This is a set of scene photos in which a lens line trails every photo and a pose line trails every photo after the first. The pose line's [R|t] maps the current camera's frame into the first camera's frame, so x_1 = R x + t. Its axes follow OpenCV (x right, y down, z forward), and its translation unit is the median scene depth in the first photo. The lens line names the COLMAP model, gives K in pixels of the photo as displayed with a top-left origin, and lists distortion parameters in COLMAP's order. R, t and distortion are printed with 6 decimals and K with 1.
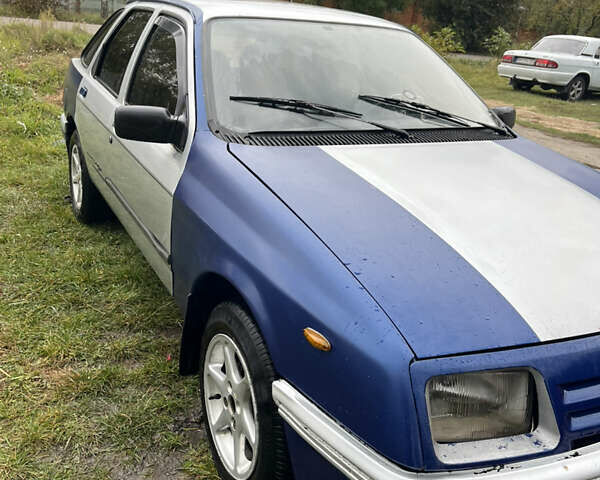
lens RADIAL K [[609.6, 0, 296.6], [0, 609.6, 238.7], [0, 0, 1]] dist [0.036348, 0.000000]
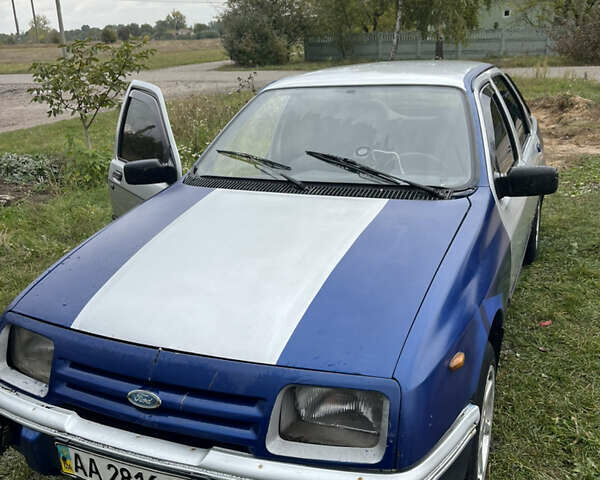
lens RADIAL K [[609.6, 0, 299.4], [0, 609.6, 241.3], [0, 0, 1]] dist [0.036348, 0.000000]
pose [[0.621324, 0.139032, -0.771120, 1.017502], [-0.187536, 0.981915, 0.025932, -0.092975], [0.760780, 0.128500, 0.636161, 0.270731]]
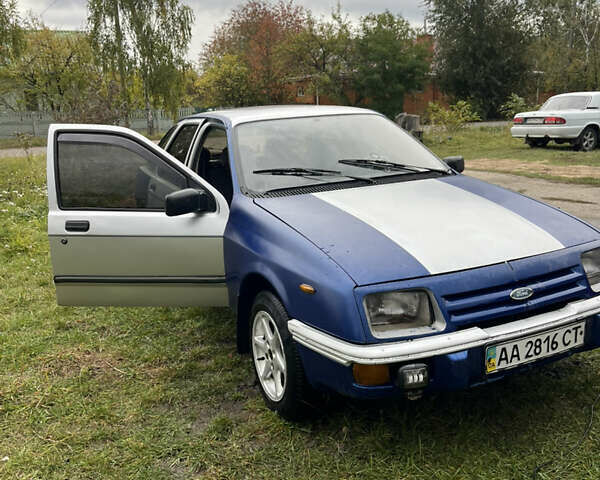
lens RADIAL K [[609.6, 0, 299.5], [0, 609.6, 237.3], [0, 0, 1]] dist [0.036348, 0.000000]
pose [[0.990243, -0.120400, -0.070158, 0.088475], [0.109171, 0.983186, -0.146379, 0.158674], [0.086603, 0.137292, 0.986738, -0.454847]]
